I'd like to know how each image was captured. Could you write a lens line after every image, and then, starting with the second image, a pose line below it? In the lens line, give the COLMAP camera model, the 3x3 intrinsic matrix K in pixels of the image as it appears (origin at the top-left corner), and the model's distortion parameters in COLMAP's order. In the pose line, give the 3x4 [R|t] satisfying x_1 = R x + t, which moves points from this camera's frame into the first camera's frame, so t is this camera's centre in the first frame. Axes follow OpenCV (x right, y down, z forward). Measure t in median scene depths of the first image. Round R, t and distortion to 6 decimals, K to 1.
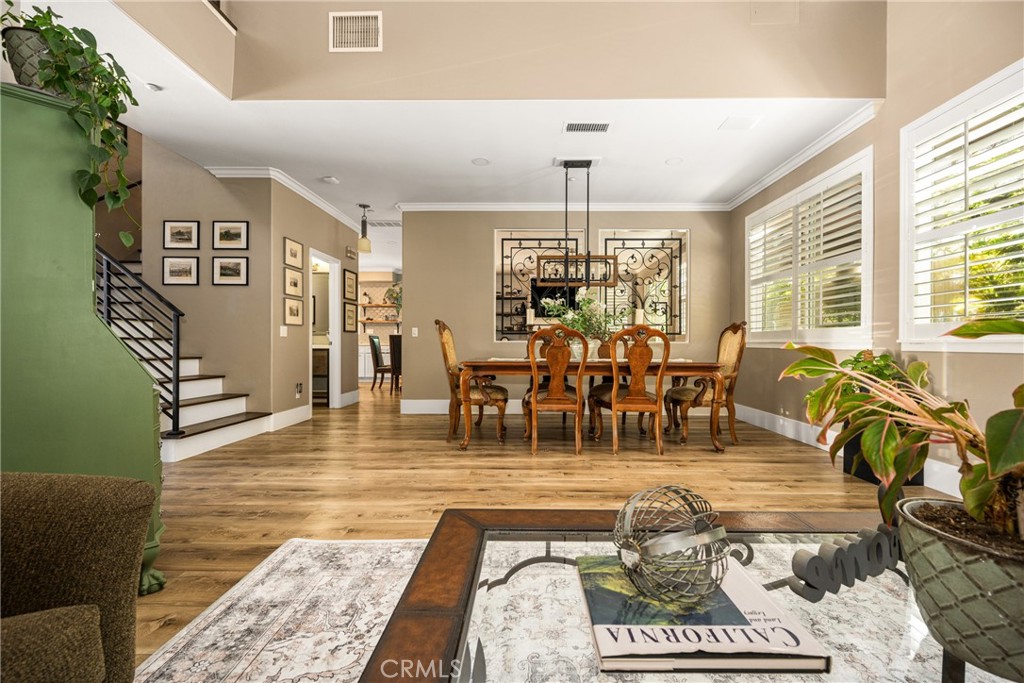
lens RADIAL K [[418.6, 0, 516.6], [0, 418.6, 349.4], [0, 0, 1]] dist [-0.001487, -0.000334]
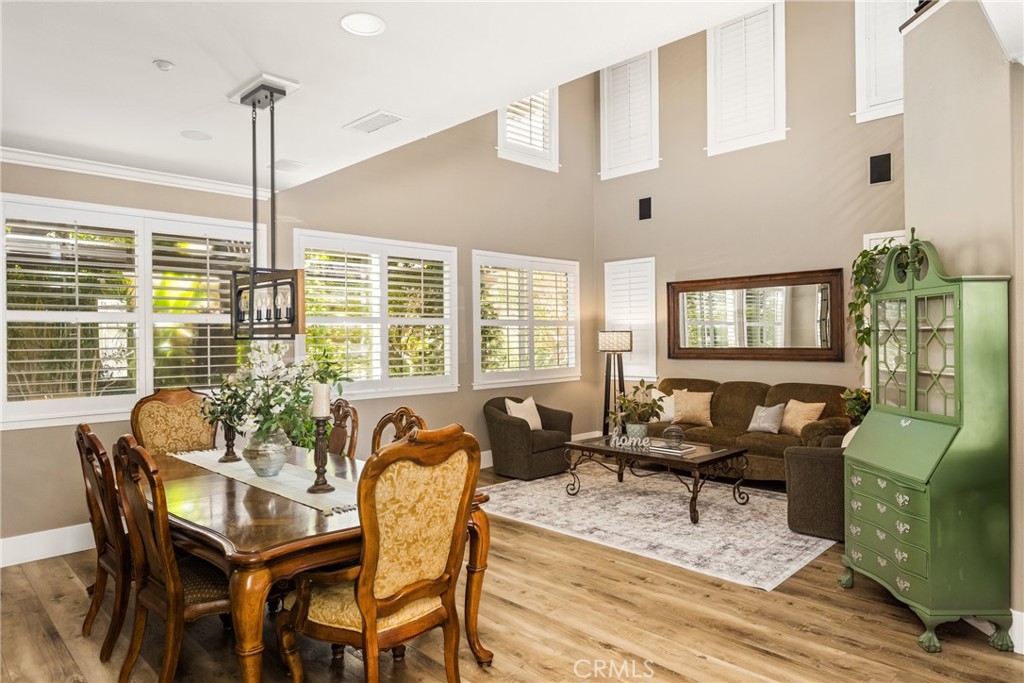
lens RADIAL K [[637.3, 0, 524.8], [0, 637.3, 324.1], [0, 0, 1]] dist [0.004377, 0.001403]
pose [[-0.731476, 0.016063, 0.681678, -0.678304], [0.016406, 0.999848, -0.005956, -0.167153], [-0.681670, 0.006827, -0.731628, 1.473144]]
